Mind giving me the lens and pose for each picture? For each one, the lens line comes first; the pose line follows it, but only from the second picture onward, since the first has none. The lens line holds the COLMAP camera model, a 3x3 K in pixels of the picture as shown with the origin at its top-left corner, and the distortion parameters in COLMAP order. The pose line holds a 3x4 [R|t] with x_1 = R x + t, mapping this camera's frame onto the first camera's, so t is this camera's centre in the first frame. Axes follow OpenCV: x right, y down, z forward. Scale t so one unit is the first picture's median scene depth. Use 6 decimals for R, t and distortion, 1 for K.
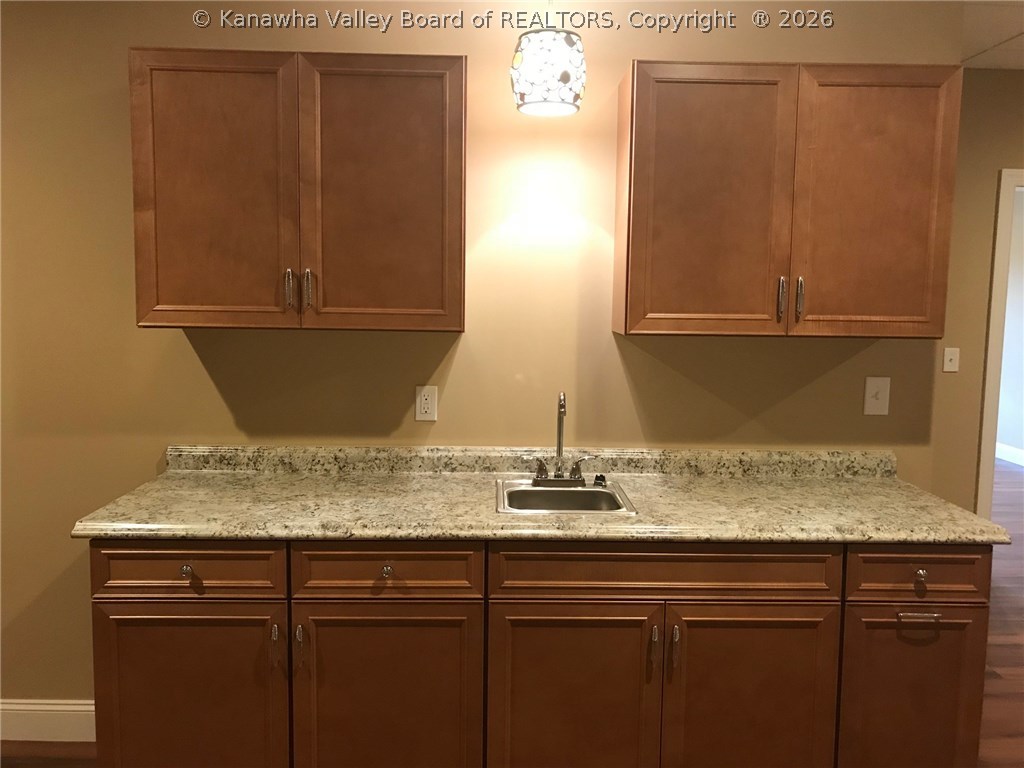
lens RADIAL K [[841.6, 0, 516.0], [0, 841.6, 373.4], [0, 0, 1]] dist [0.031415, -0.014043]
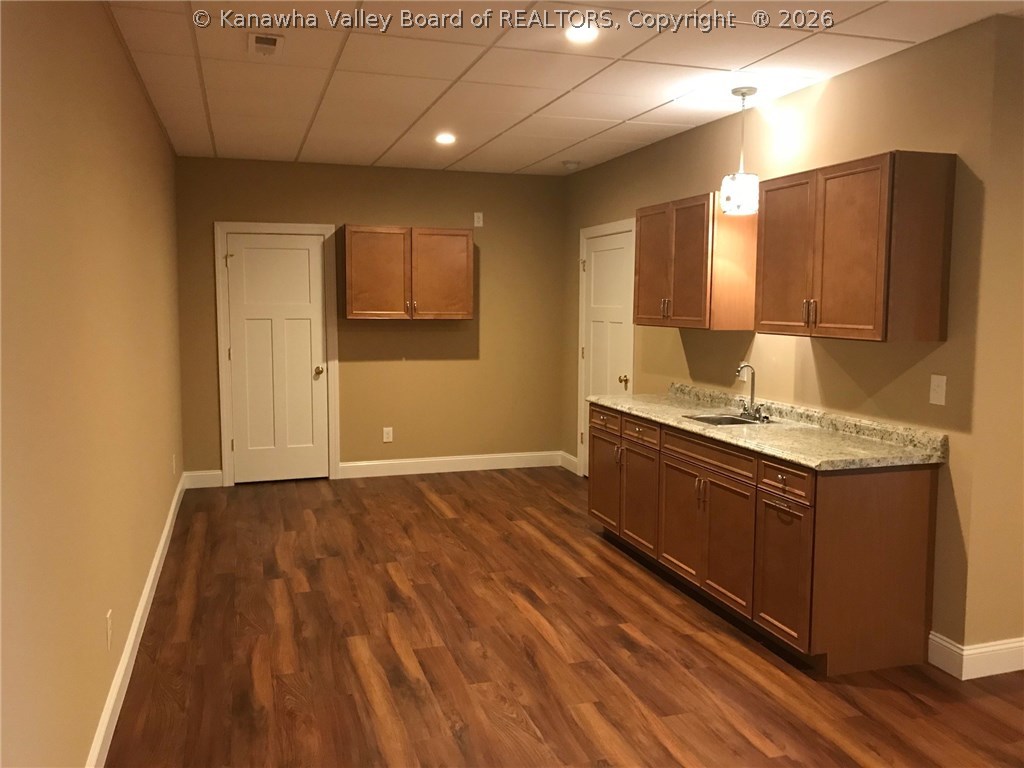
lens RADIAL K [[841.6, 0, 516.0], [0, 841.6, 373.4], [0, 0, 1]] dist [0.031415, -0.014043]
pose [[0.277877, 0.070064, -0.958058, 1.507369], [-0.101539, 0.993892, 0.043233, 0.011389], [0.955235, 0.085267, 0.283294, 0.015714]]
